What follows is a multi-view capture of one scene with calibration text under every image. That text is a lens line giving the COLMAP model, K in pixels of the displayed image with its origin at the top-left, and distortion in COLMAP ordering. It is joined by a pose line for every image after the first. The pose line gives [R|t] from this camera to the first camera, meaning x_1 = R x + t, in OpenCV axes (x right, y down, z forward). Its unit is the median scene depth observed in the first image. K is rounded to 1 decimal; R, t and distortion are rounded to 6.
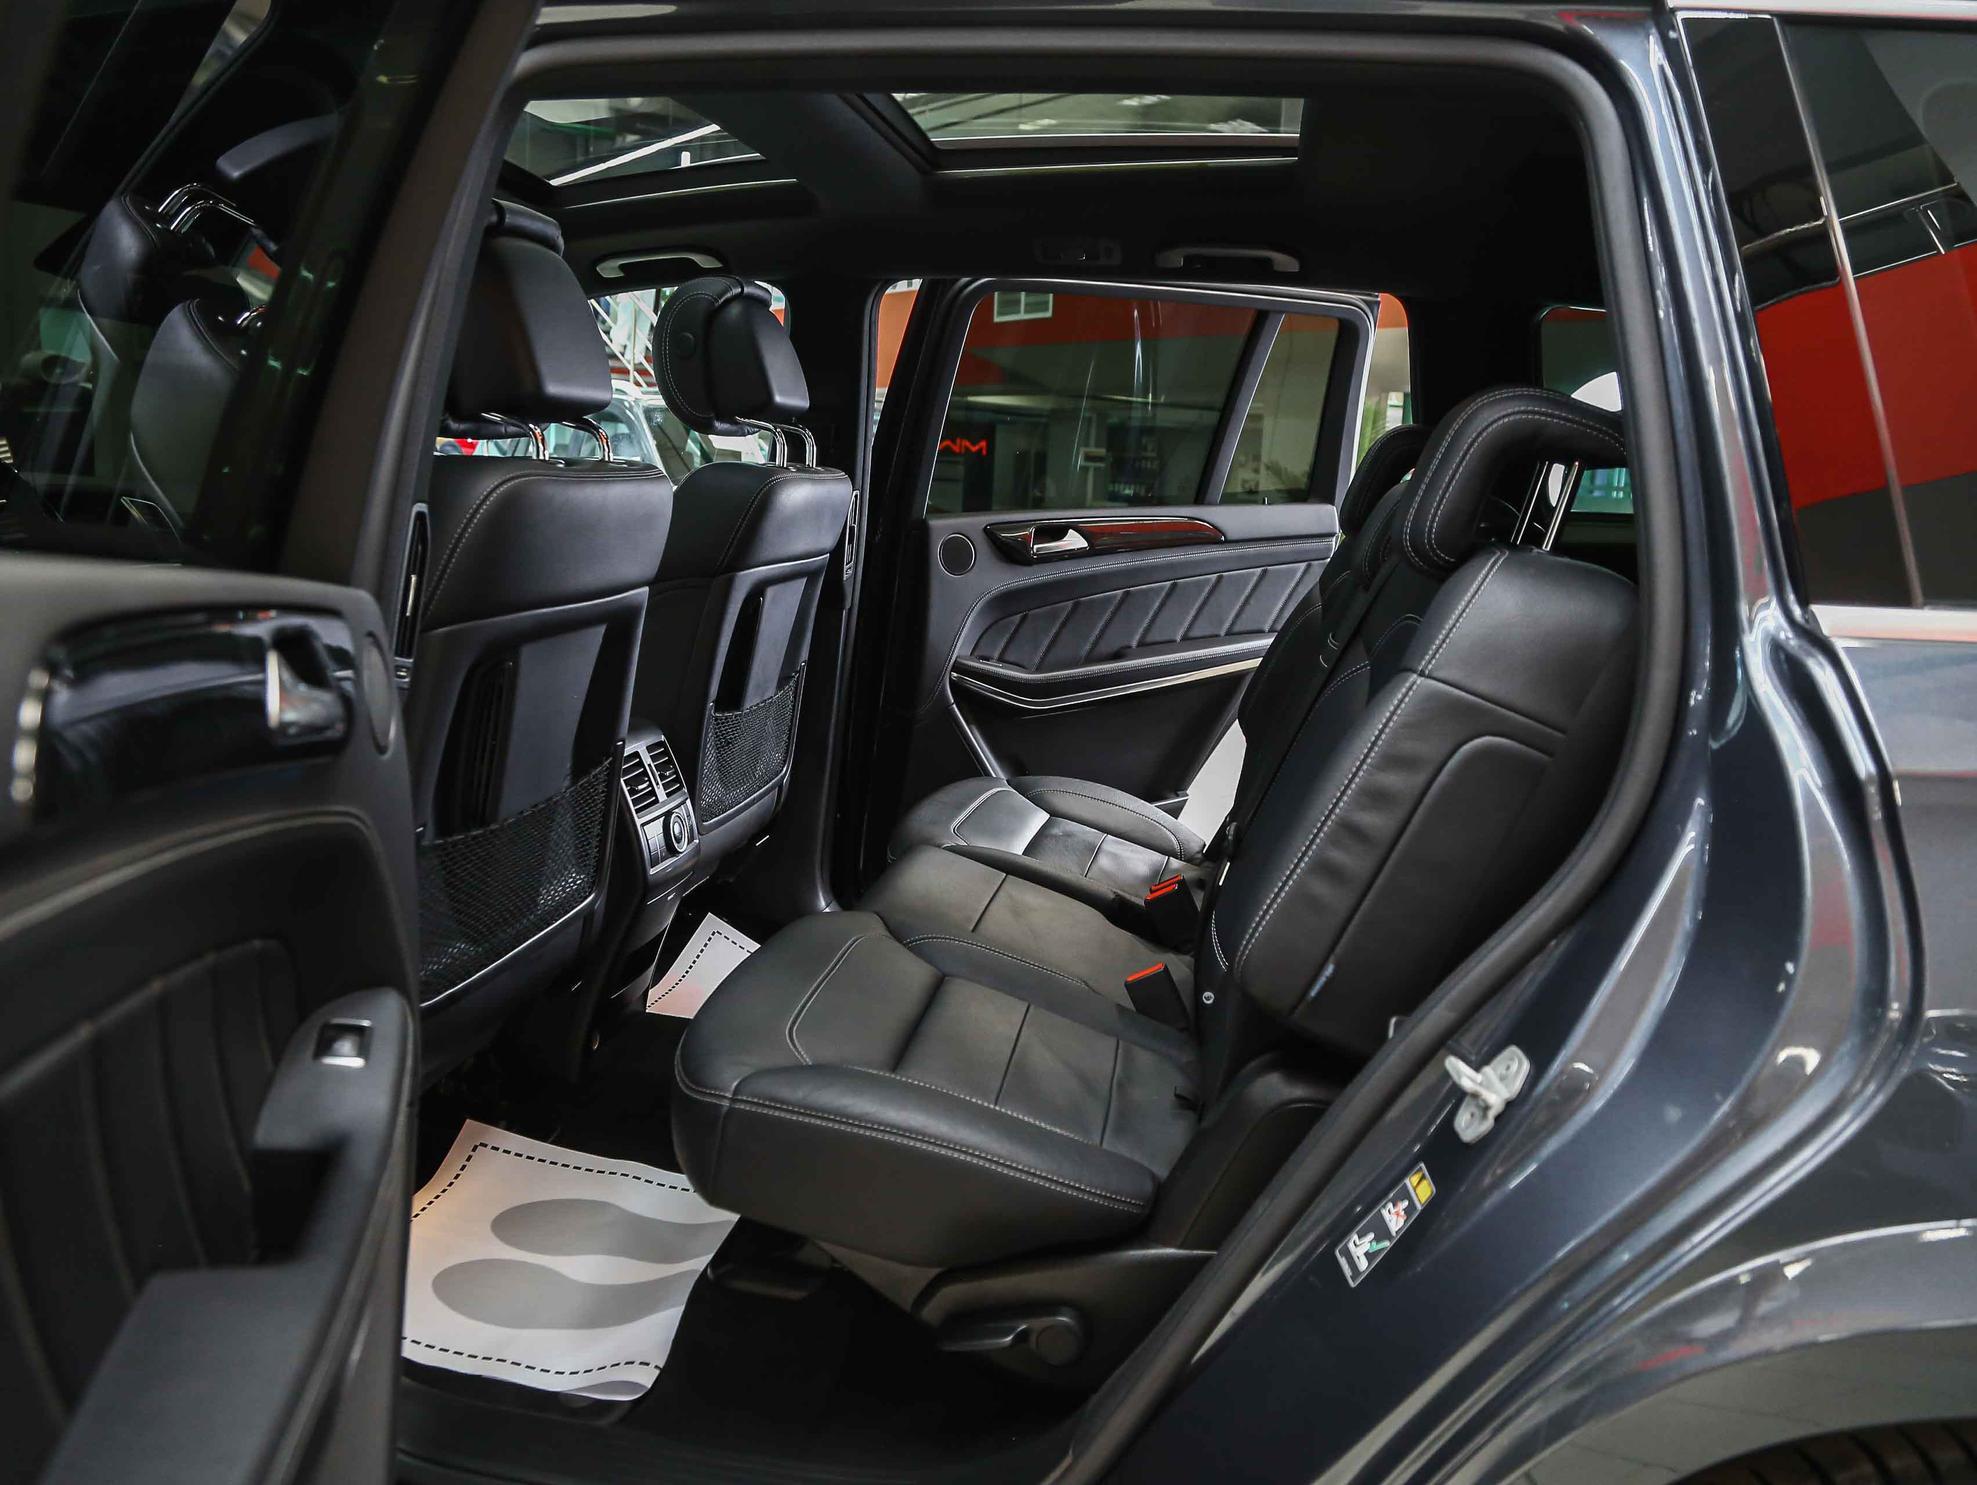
lens RADIAL K [[1531.4, 0, 986.6], [0, 1531.4, 747.2], [0, 0, 1]] dist [-0.116461, 0.052557]
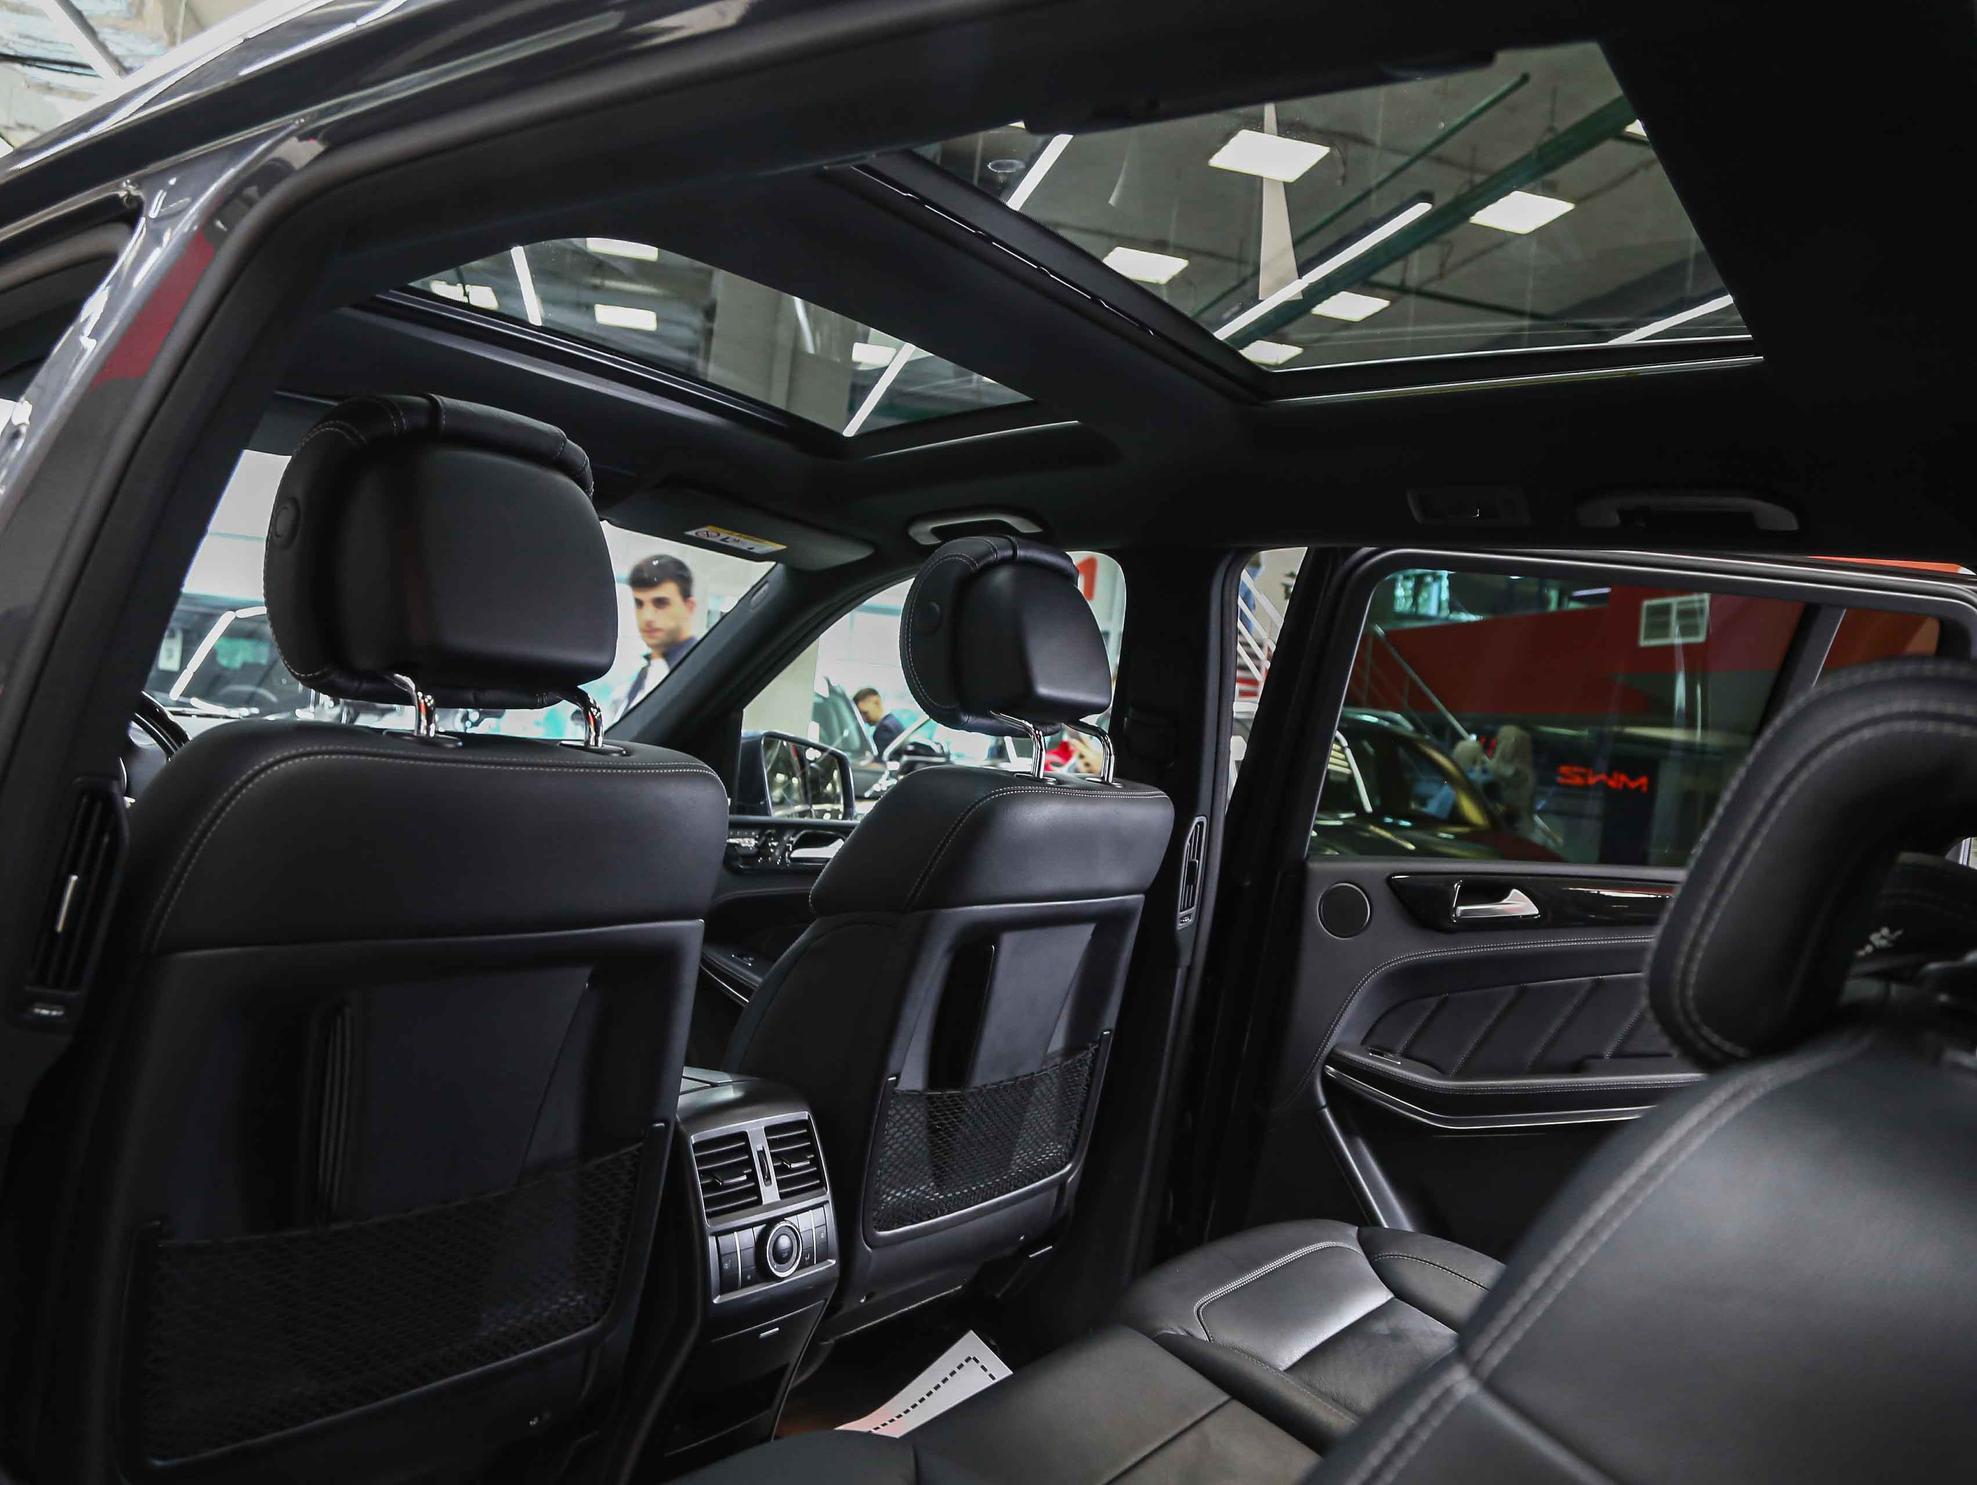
lens RADIAL K [[1531.4, 0, 982.7], [0, 1531.4, 741.3], [0, 0, 1]] dist [-0.116461, 0.052557]
pose [[0.903961, 0.049950, -0.424687, 0.142060], [-0.137325, 0.974458, -0.177690, -0.052172], [0.404964, 0.218945, 0.887731, 0.257436]]
